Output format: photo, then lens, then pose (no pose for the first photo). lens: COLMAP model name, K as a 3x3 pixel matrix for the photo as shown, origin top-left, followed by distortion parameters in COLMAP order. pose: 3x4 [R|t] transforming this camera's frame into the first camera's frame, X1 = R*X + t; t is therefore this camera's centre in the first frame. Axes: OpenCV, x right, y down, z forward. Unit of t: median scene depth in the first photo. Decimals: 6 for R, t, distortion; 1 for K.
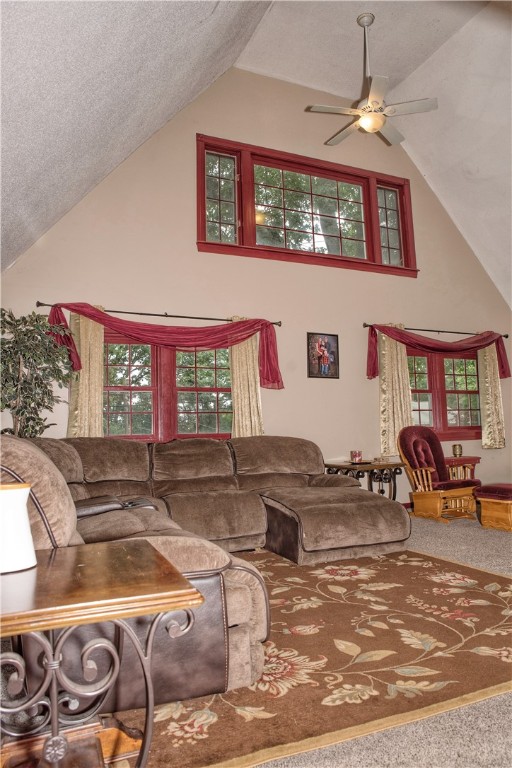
lens RADIAL K [[533.8, 0, 257.1], [0, 533.8, 382.6], [0, 0, 1]] dist [-0.084245, 0.018230]
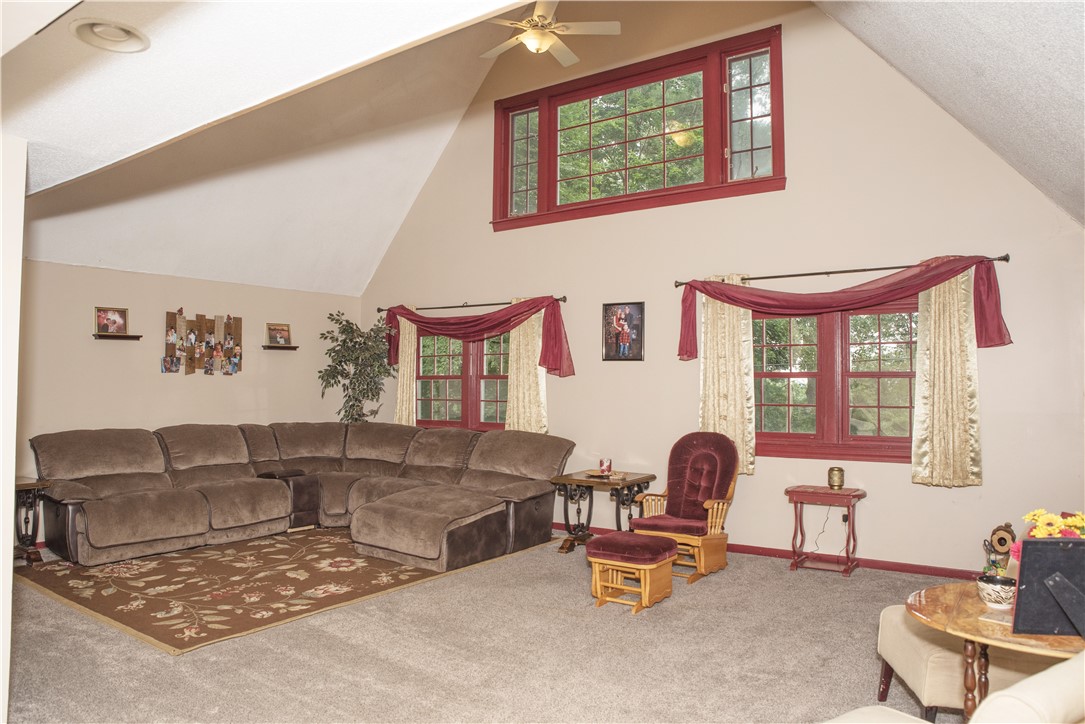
lens RADIAL K [[754.2, 0, 544.6], [0, 754.2, 361.4], [0, 0, 1]] dist [-0.084245, 0.018230]
pose [[0.510618, -0.003745, -0.859800, 1.004098], [0.061379, 0.997598, 0.032106, -0.049655], [0.857614, -0.069167, 0.509621, 0.343851]]
